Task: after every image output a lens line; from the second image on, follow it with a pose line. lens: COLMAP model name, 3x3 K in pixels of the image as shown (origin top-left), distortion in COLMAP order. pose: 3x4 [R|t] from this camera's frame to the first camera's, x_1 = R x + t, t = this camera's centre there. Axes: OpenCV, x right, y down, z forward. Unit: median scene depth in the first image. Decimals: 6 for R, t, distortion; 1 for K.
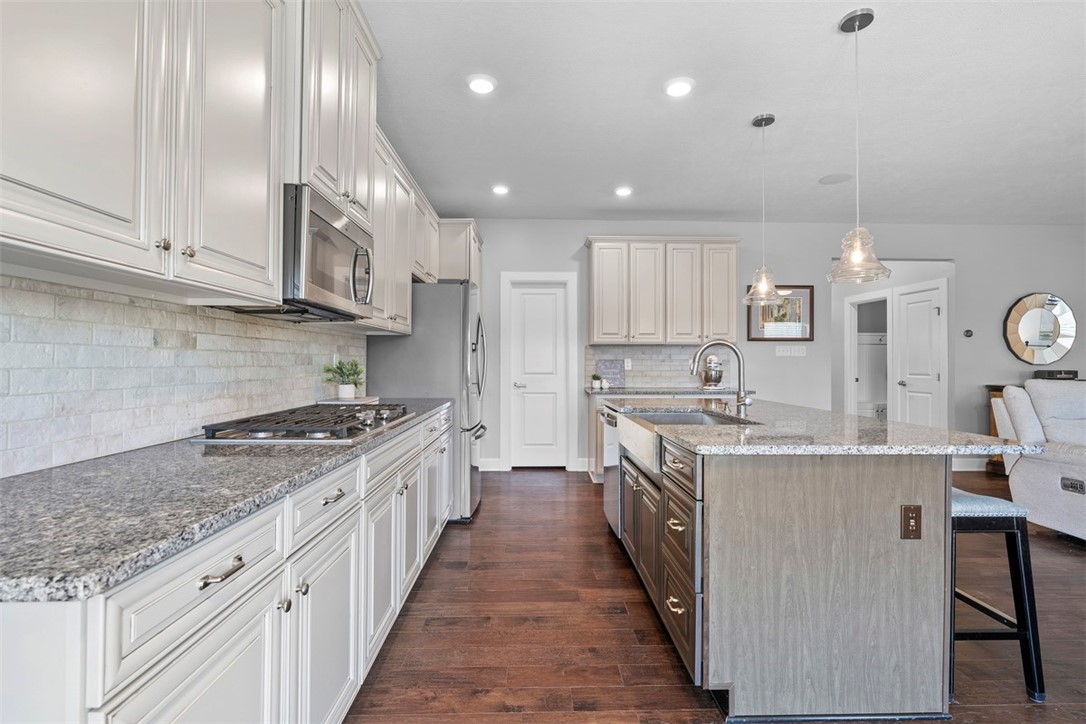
lens RADIAL K [[493.7, 0, 544.6], [0, 493.7, 358.9], [0, 0, 1]] dist [-0.006511, 0.001401]
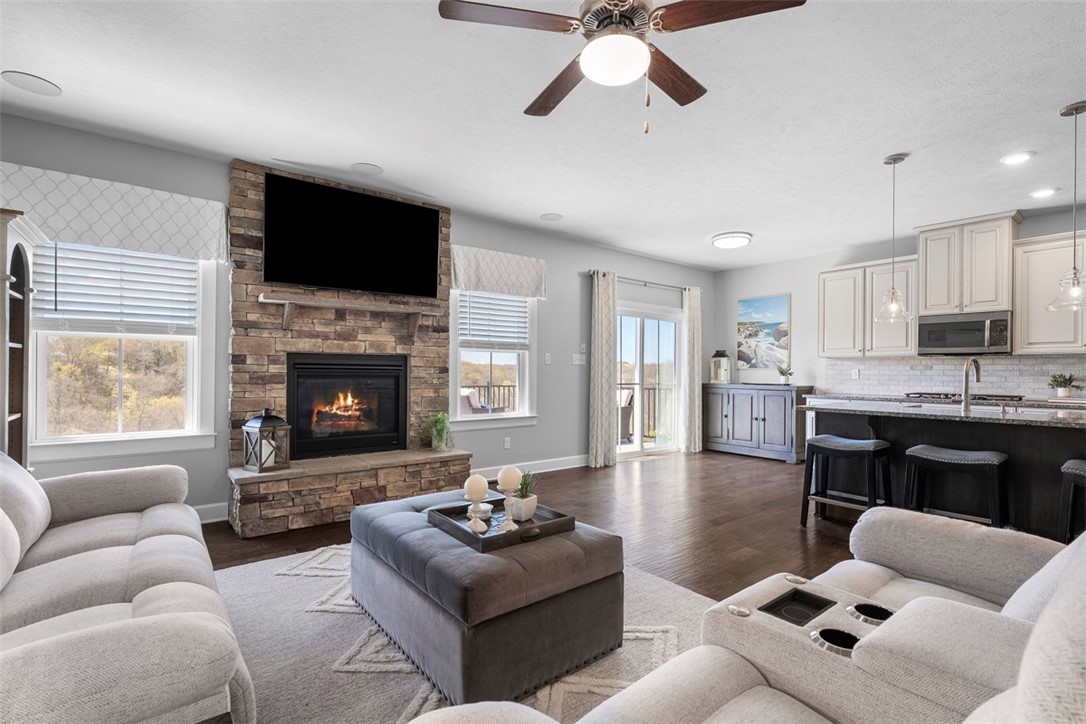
lens RADIAL K [[502.4, 0, 546.6], [0, 502.4, 371.9], [0, 0, 1]] dist [-0.005174, 0.000574]
pose [[-0.797609, -0.007699, -0.603126, 2.192414], [-0.004585, 0.999967, -0.006701, 0.018252], [0.603158, -0.002580, -0.797618, 1.407025]]
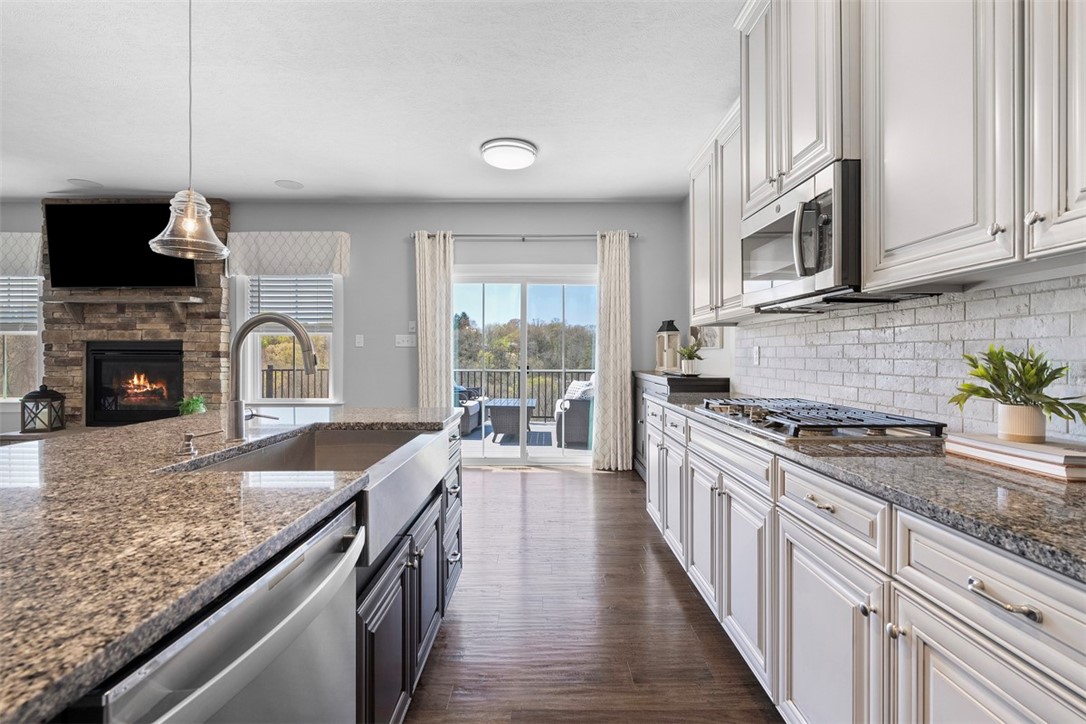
lens RADIAL K [[494.5, 0, 545.3], [0, 494.5, 355.4], [0, 0, 1]] dist [-0.003475, 0.001099]
pose [[-0.999653, -0.003217, 0.026154, 0.011344], [-0.003383, 0.999974, -0.006307, 0.012982], [-0.026133, -0.006394, -0.999638, 1.577354]]
